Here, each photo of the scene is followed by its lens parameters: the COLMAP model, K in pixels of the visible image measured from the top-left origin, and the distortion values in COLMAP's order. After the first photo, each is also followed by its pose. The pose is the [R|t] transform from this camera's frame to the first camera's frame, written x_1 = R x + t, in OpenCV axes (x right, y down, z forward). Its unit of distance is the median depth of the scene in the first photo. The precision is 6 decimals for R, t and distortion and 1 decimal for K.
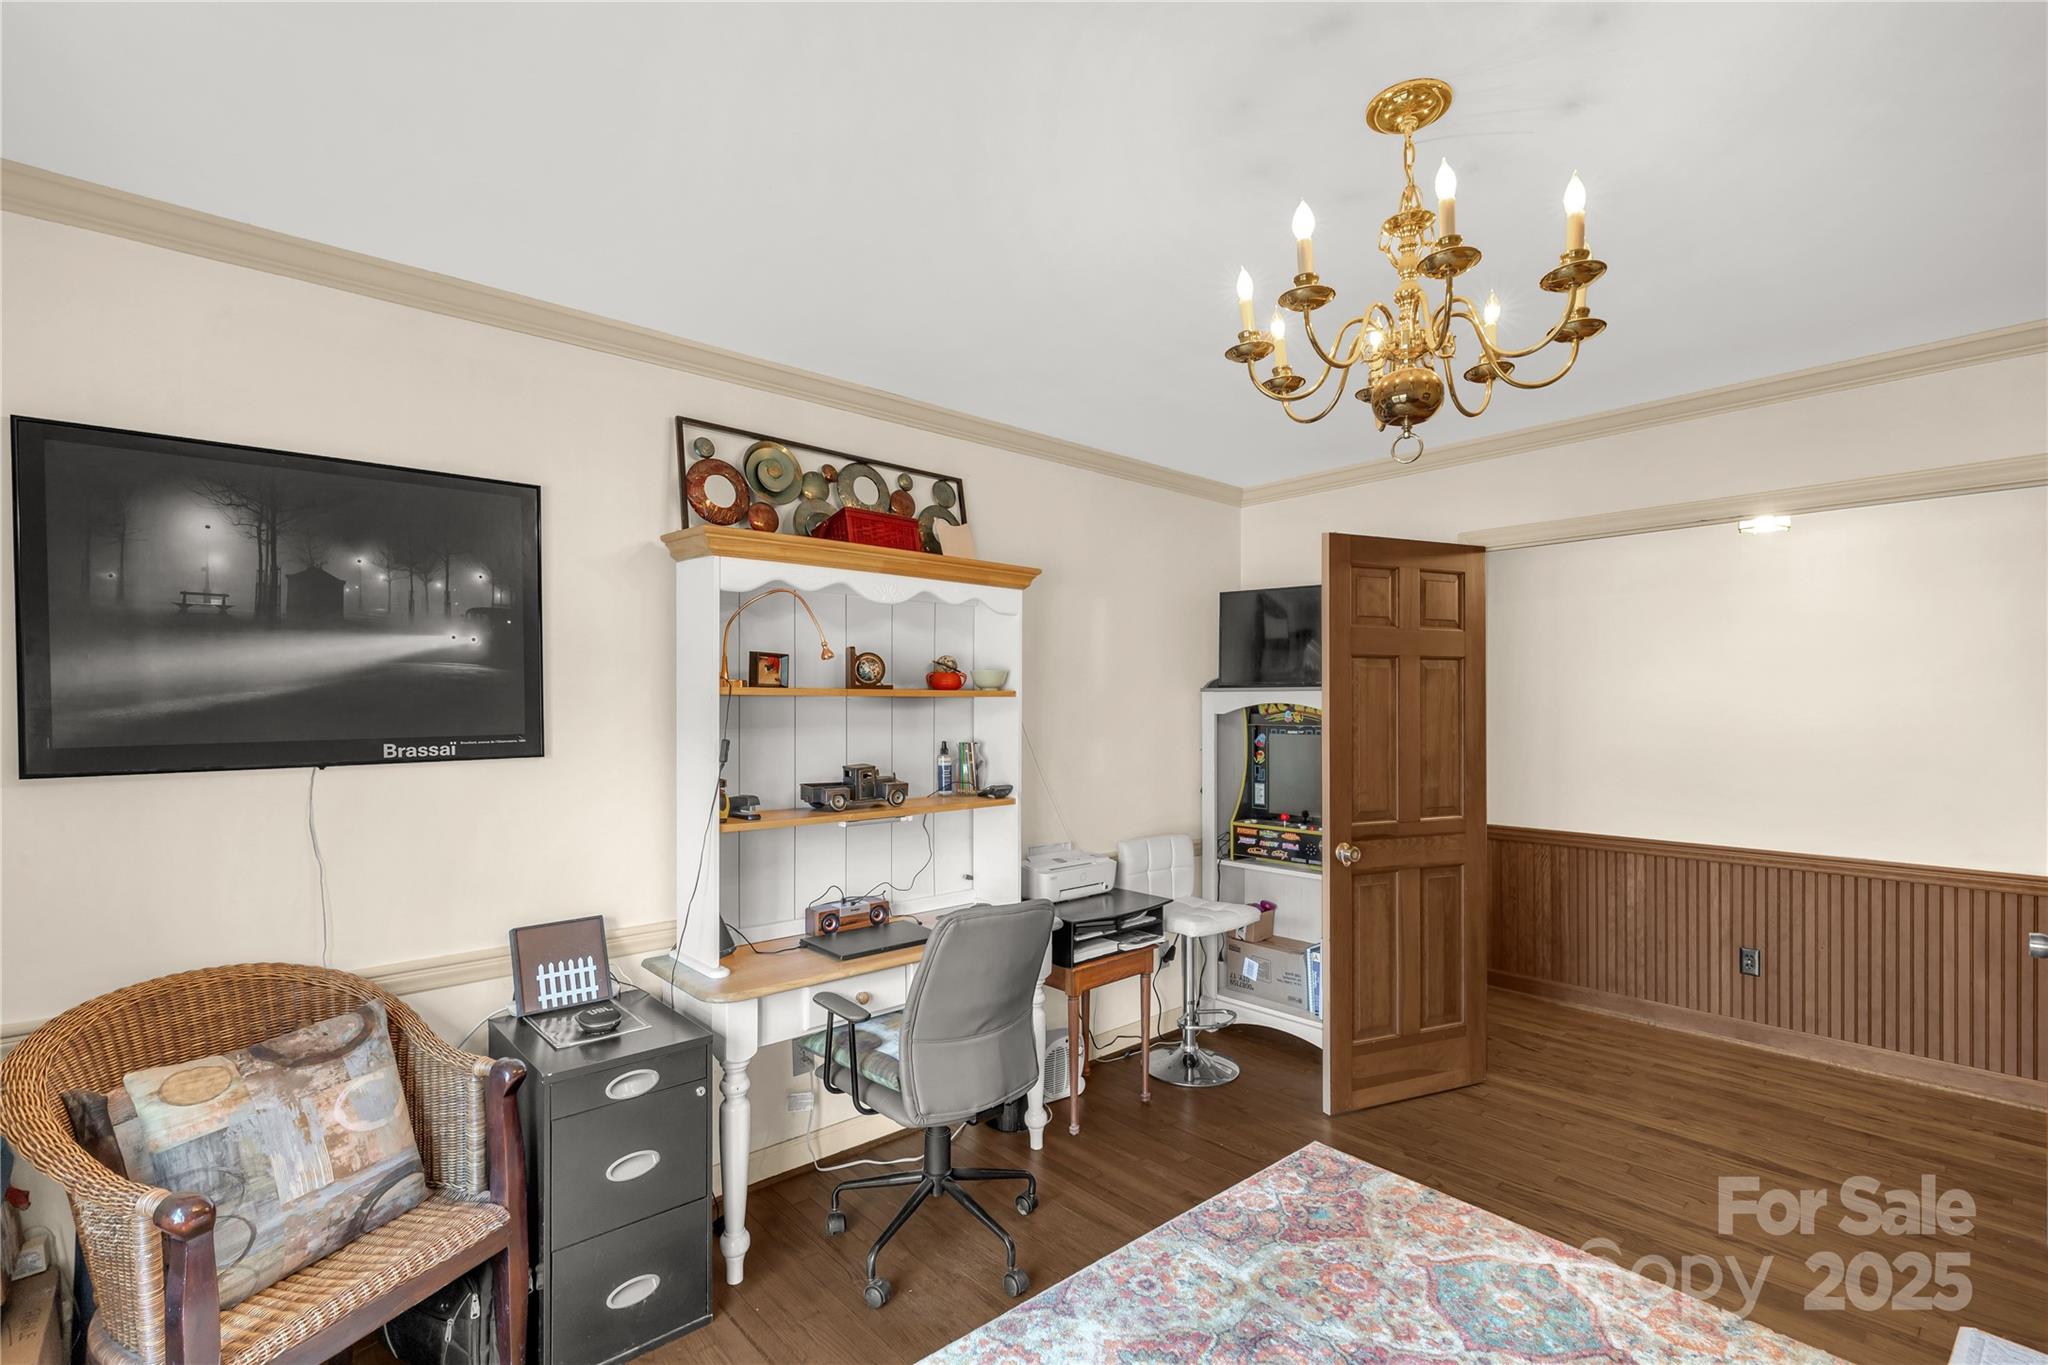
lens RADIAL K [[932.5, 0, 1029.1], [0, 932.5, 694.5], [0, 0, 1]] dist [0.001748, 0.000224]
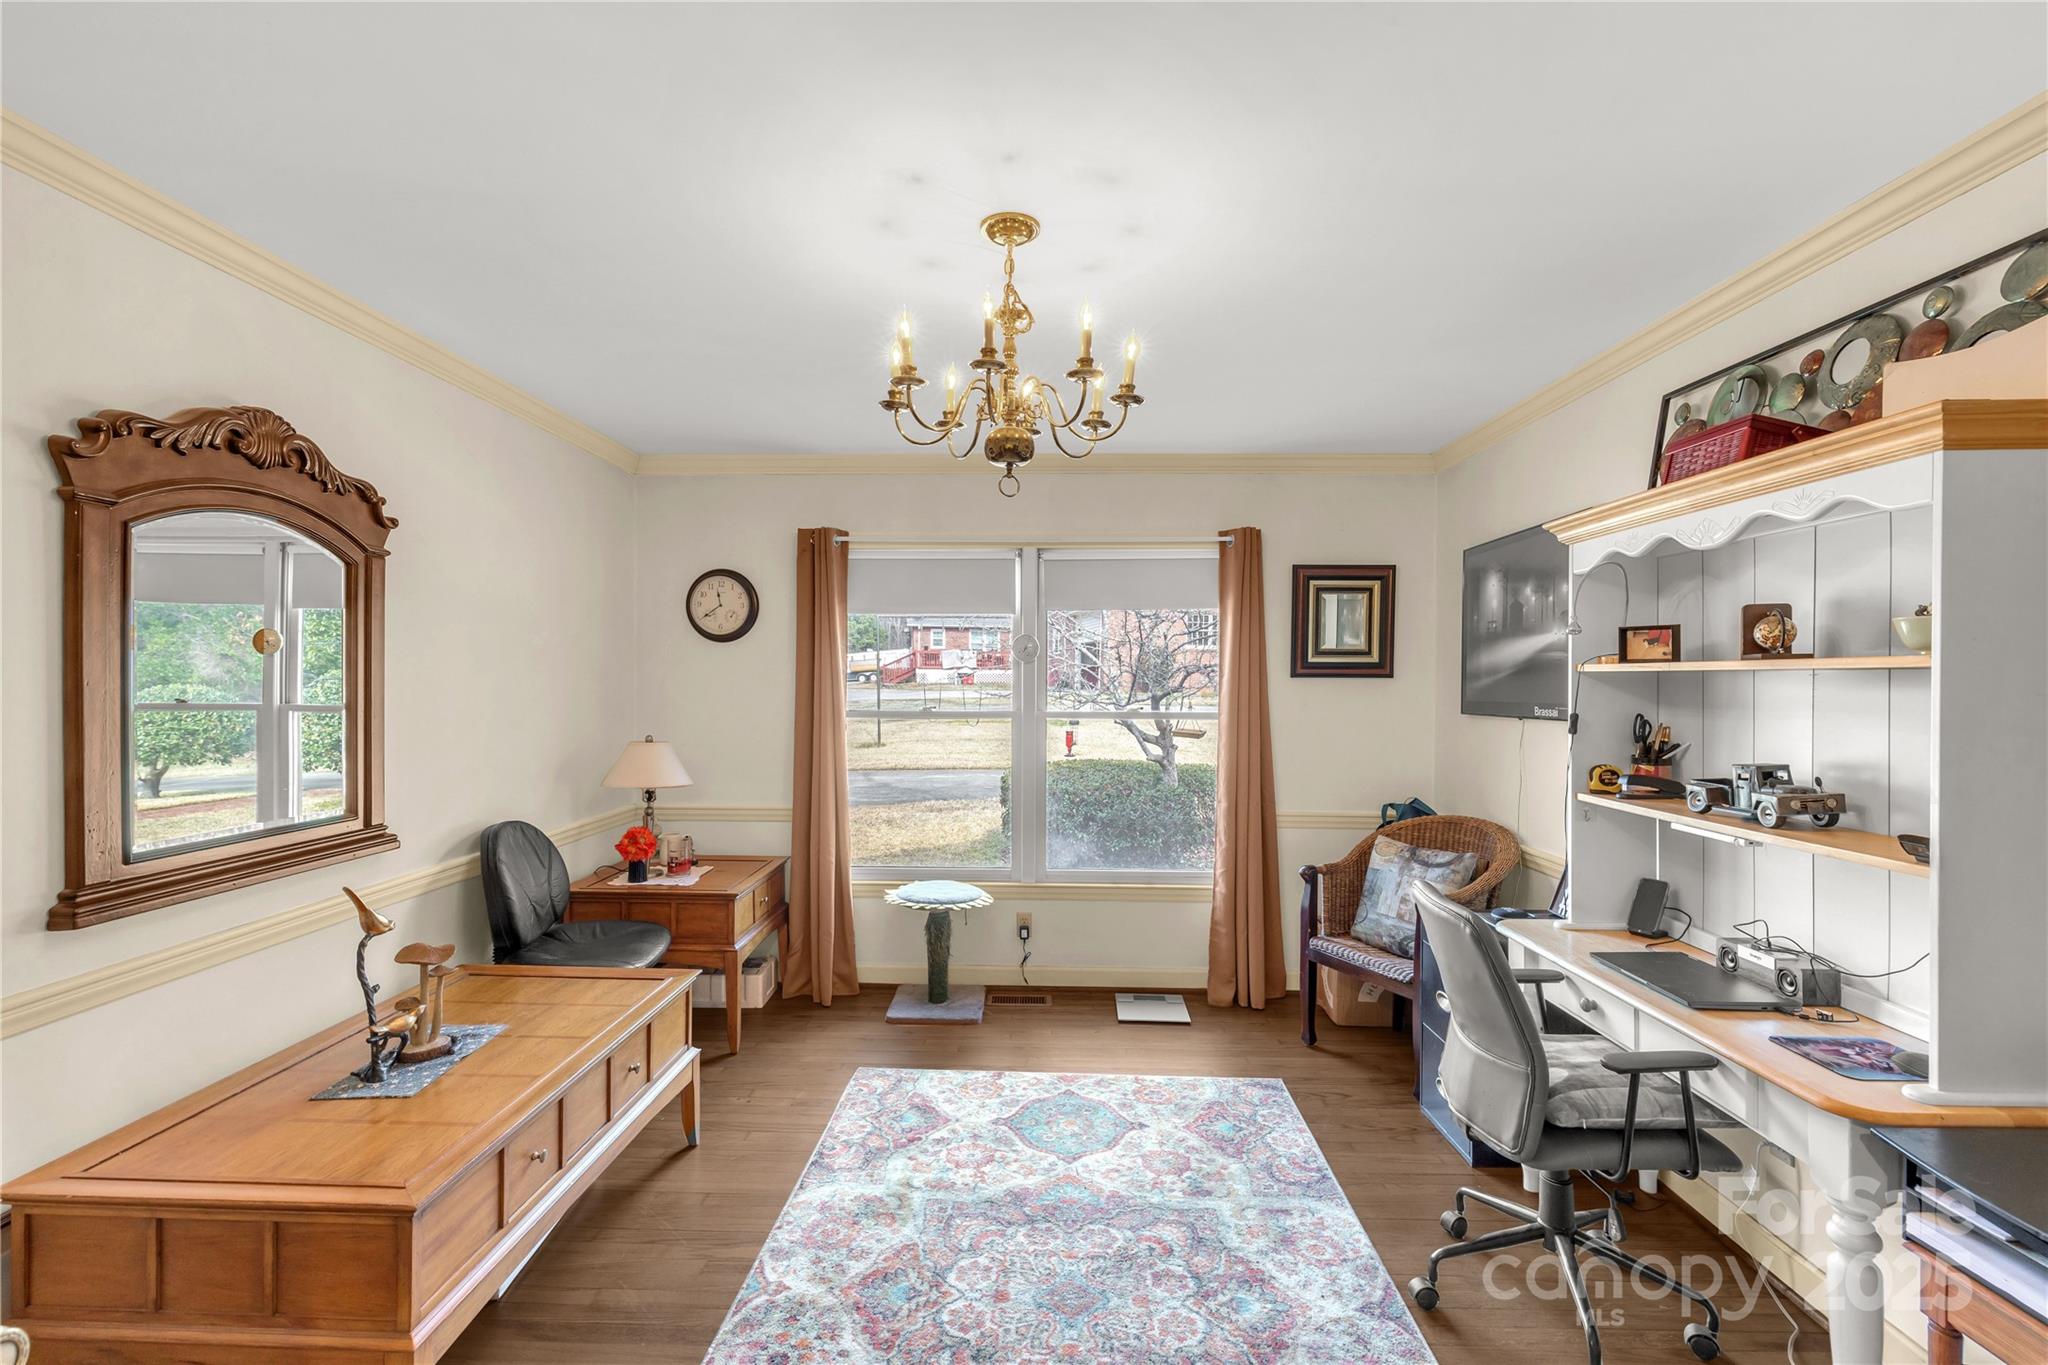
lens RADIAL K [[932.5, 0, 1022.6], [0, 932.5, 686.3], [0, 0, 1]] dist [0.001748, 0.000224]
pose [[-0.691524, -0.005450, -0.722333, 1.002627], [-0.003738, 0.999985, -0.003967, 0.028233], [0.722343, -0.000043, -0.691534, 1.439233]]
